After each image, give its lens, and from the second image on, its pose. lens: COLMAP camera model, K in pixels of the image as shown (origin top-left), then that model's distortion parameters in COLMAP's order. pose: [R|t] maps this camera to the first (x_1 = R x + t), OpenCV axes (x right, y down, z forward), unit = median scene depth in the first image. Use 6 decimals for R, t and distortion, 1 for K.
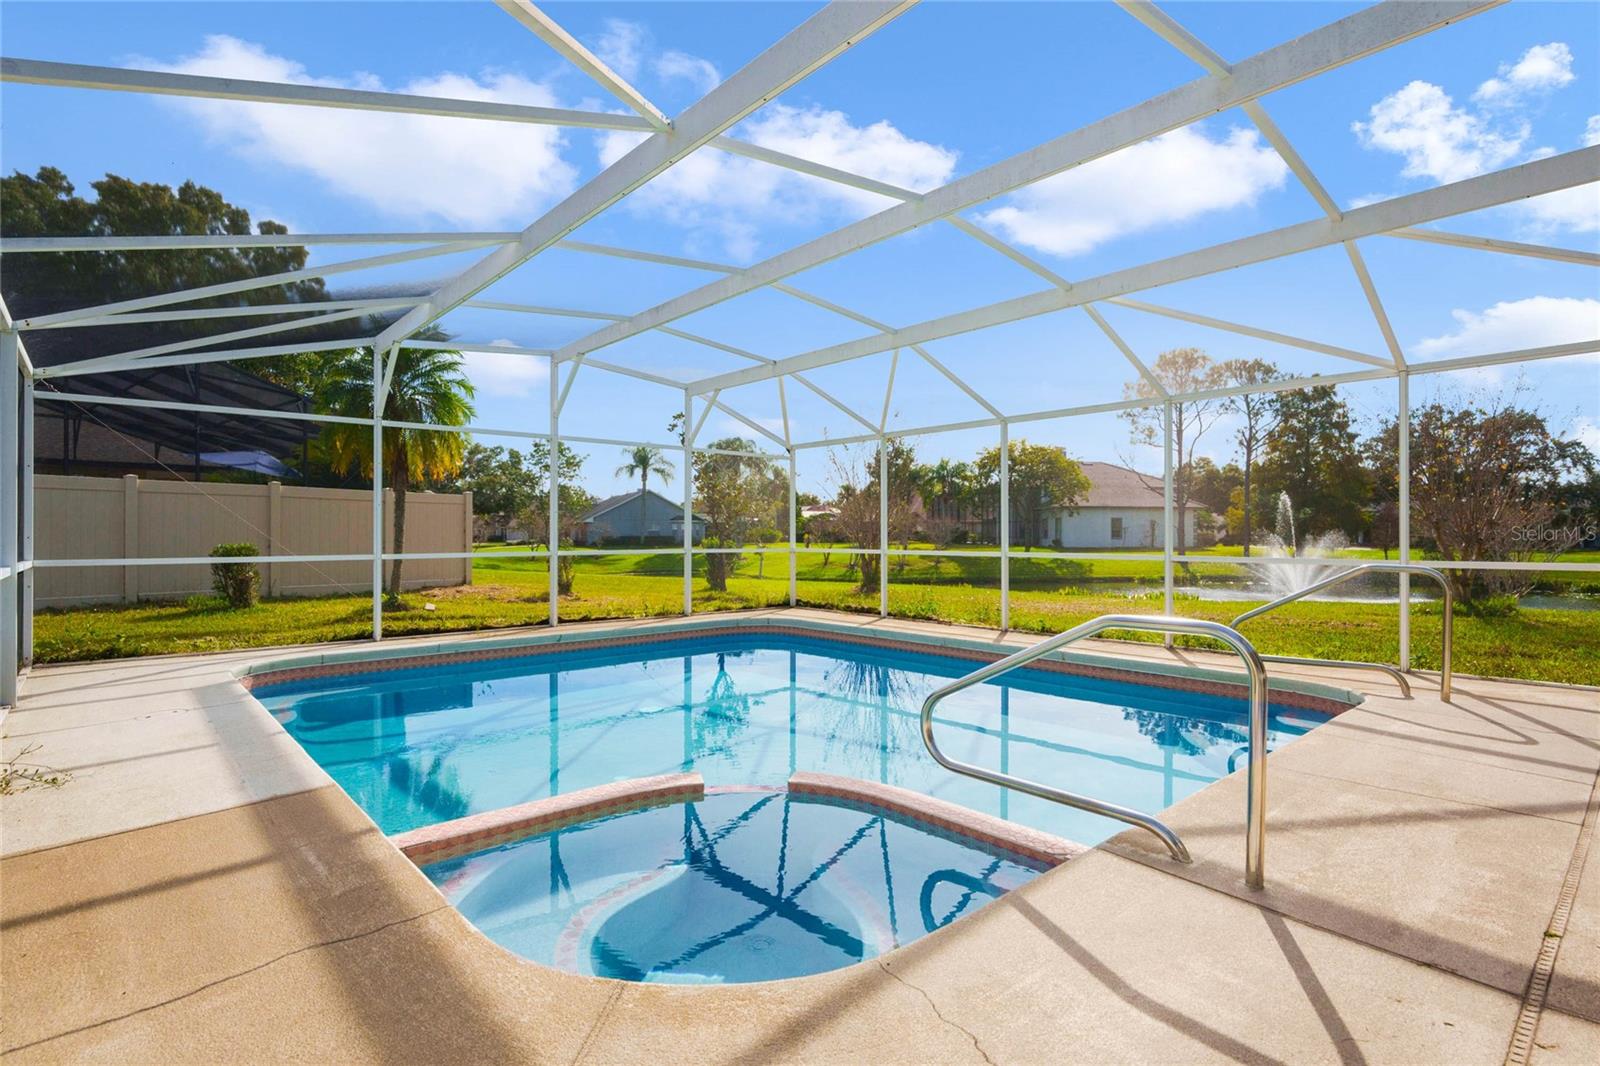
lens RADIAL K [[787.6, 0, 800.0], [0, 787.6, 533.0], [0, 0, 1]] dist [0.004017, 0.000013]
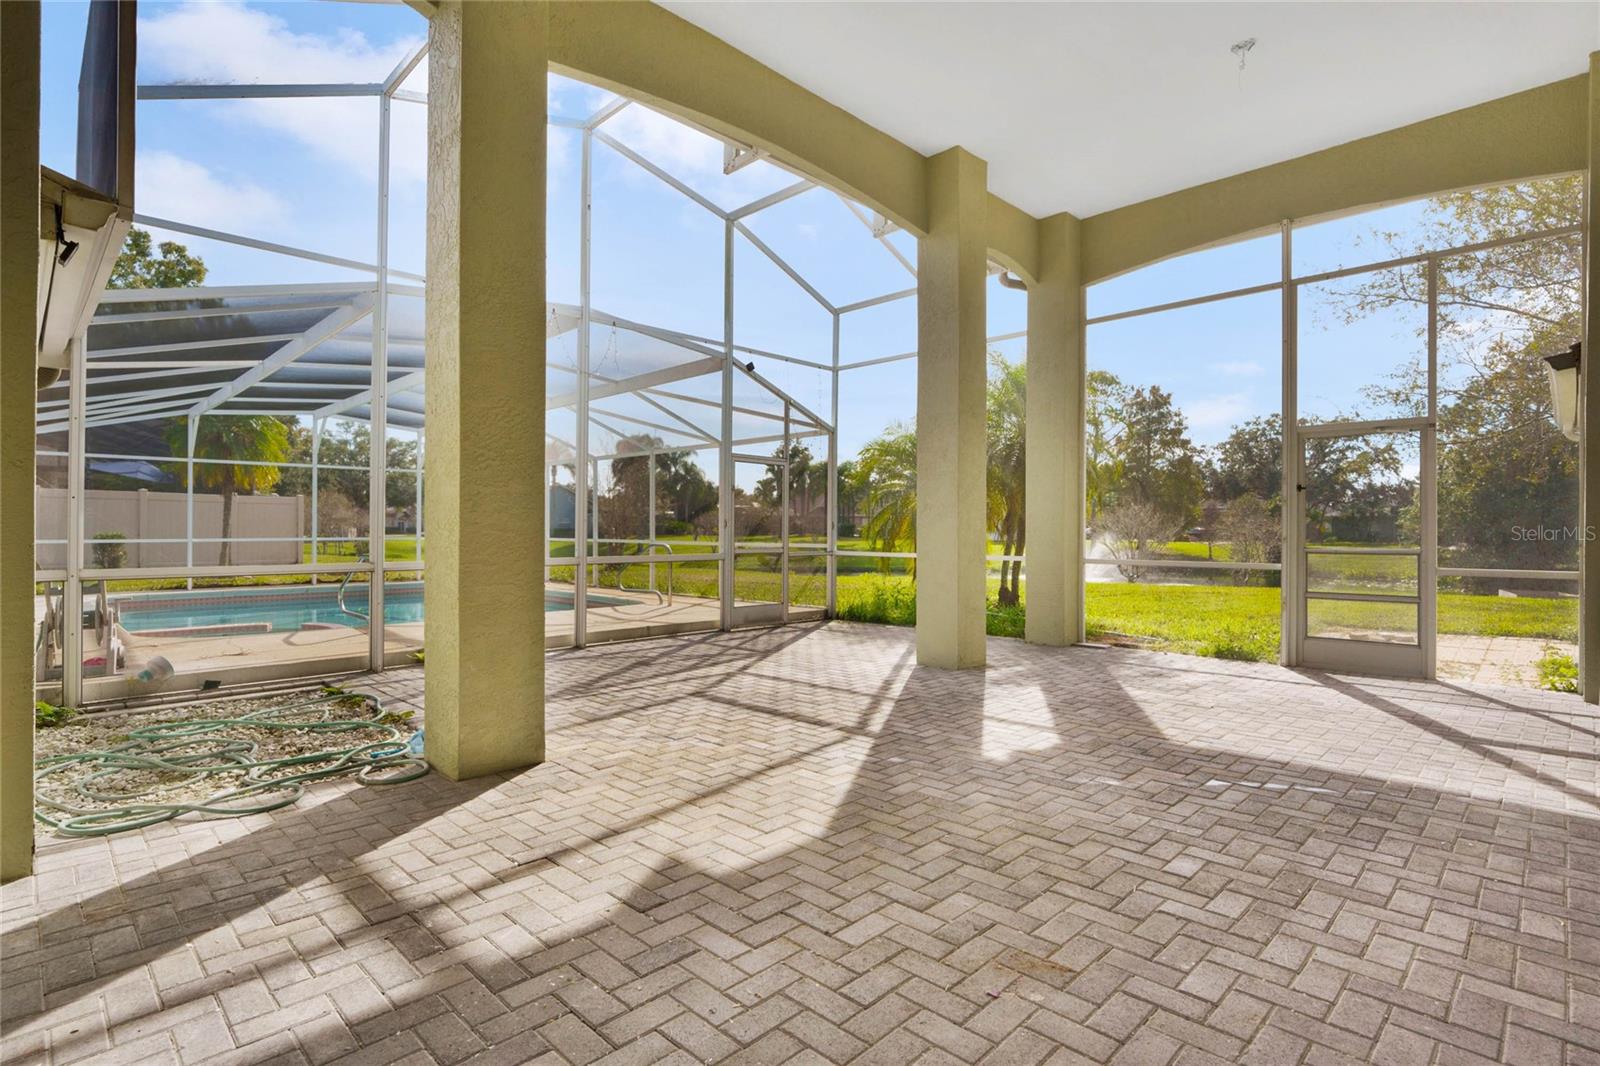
lens RADIAL K [[787.6, 0, 800.0], [0, 787.6, 533.0], [0, 0, 1]] dist [0.004017, 0.000013]
pose [[0.998049, 0.003609, 0.062327, 0.607852], [-0.004213, 0.999945, 0.009552, -0.006201], [-0.062289, -0.009796, 0.998010, -0.703625]]
